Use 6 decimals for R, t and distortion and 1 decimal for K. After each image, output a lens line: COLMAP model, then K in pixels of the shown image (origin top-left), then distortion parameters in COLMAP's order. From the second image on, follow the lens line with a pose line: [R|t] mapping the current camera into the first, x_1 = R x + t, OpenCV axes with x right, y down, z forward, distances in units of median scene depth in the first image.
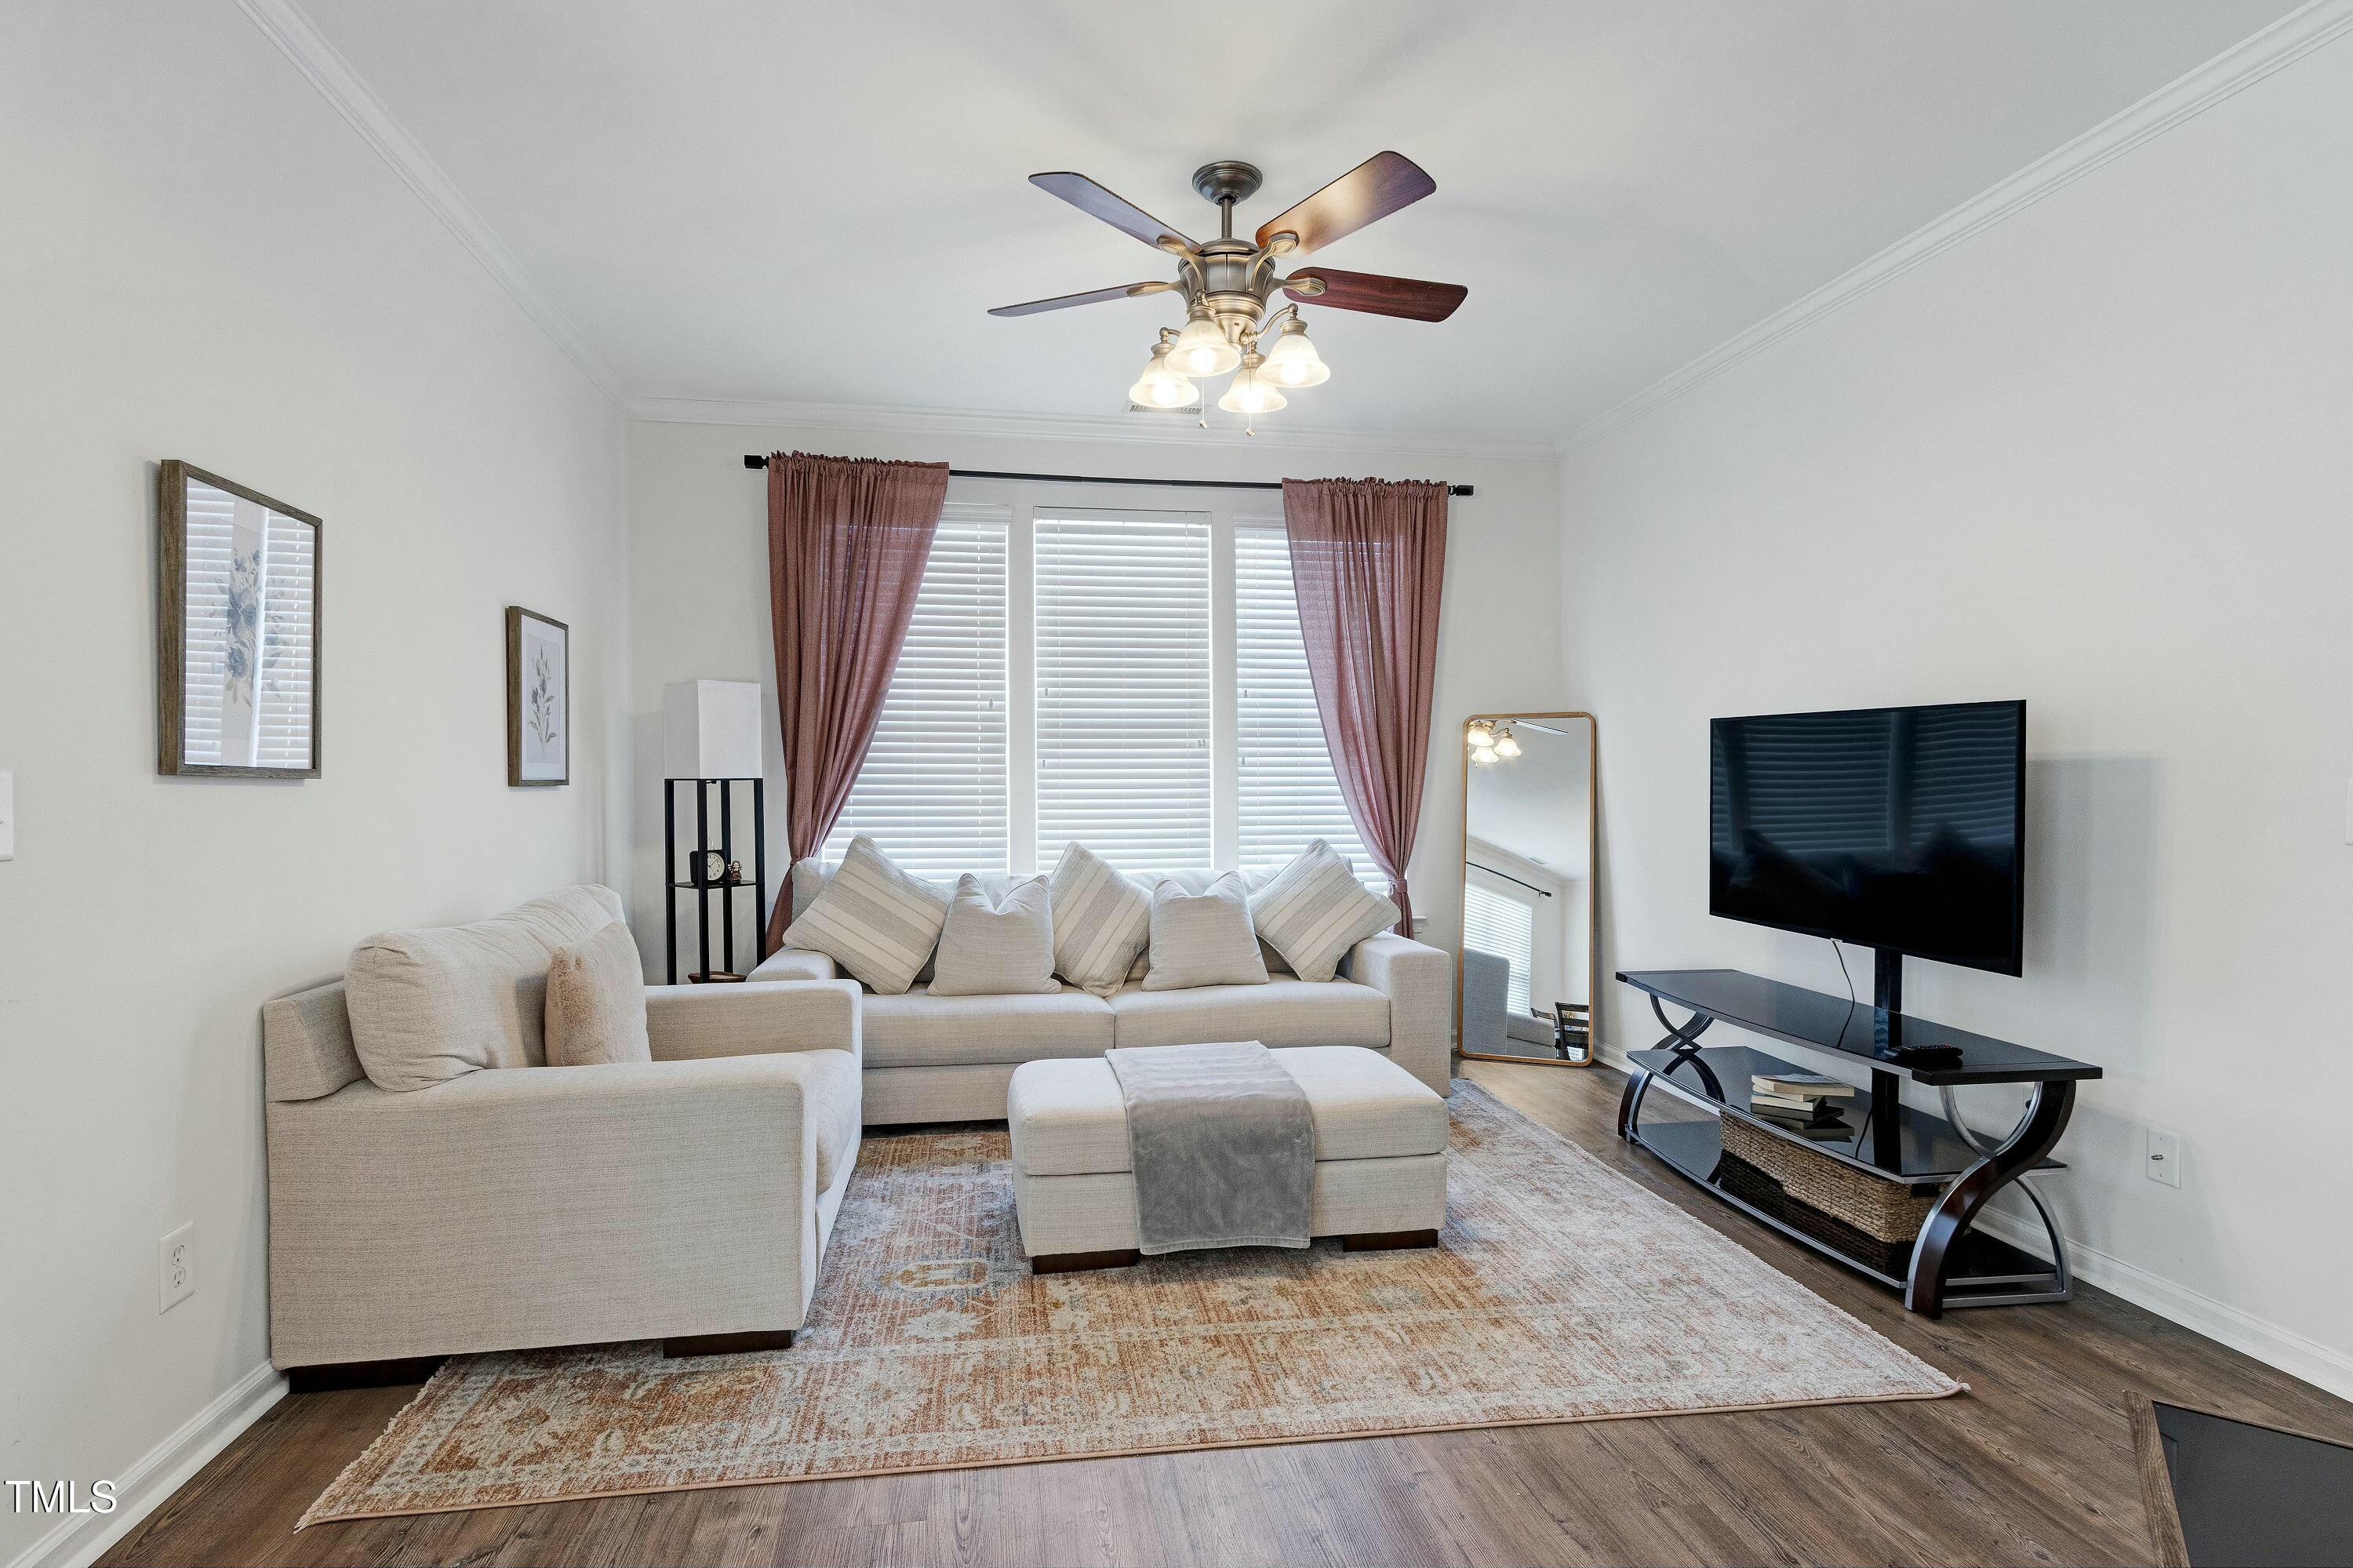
lens RADIAL K [[1158.4, 0, 1163.7], [0, 1158.4, 810.6], [0, 0, 1]] dist [0.008128, -0.004436]
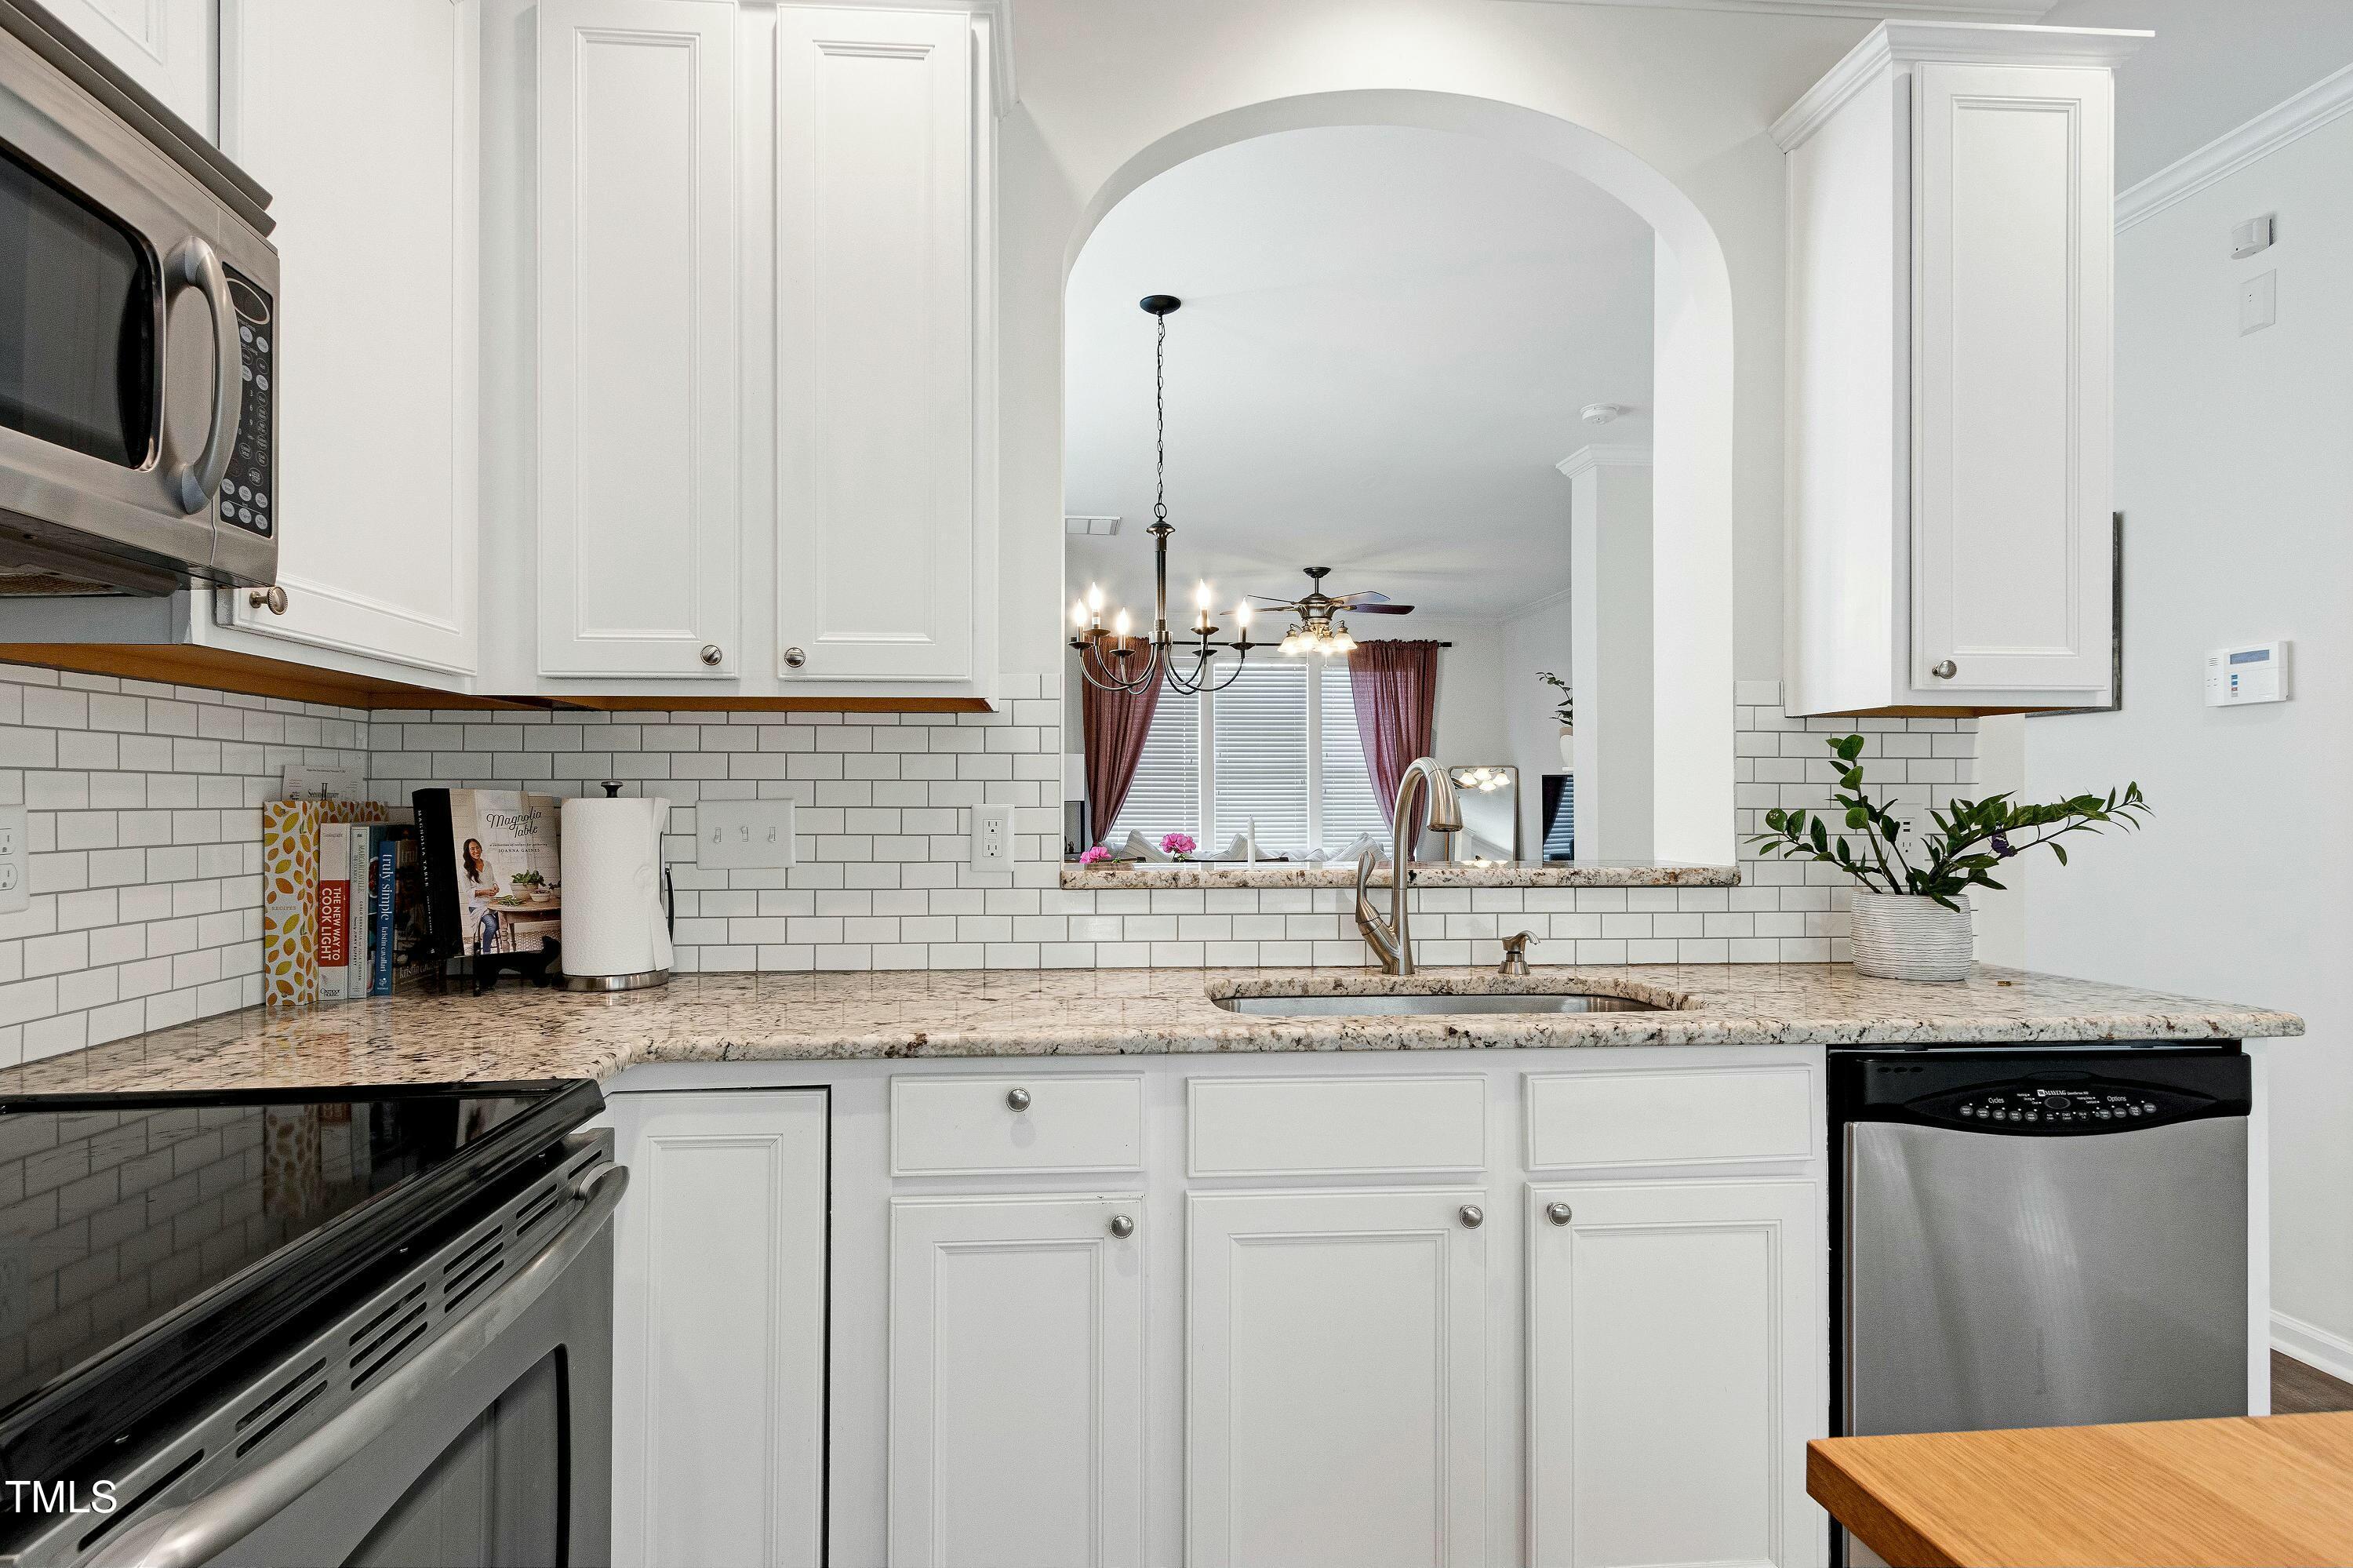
lens RADIAL K [[1276.1, 0, 1139.3], [0, 1276.1, 789.1], [0, 0, 1]] dist [0.014683, -0.003185]
pose [[0.996572, 0.000826, -0.082725, -0.089168], [-0.003467, 0.999489, -0.031784, 0.029534], [0.082656, 0.031962, 0.996065, -1.582892]]
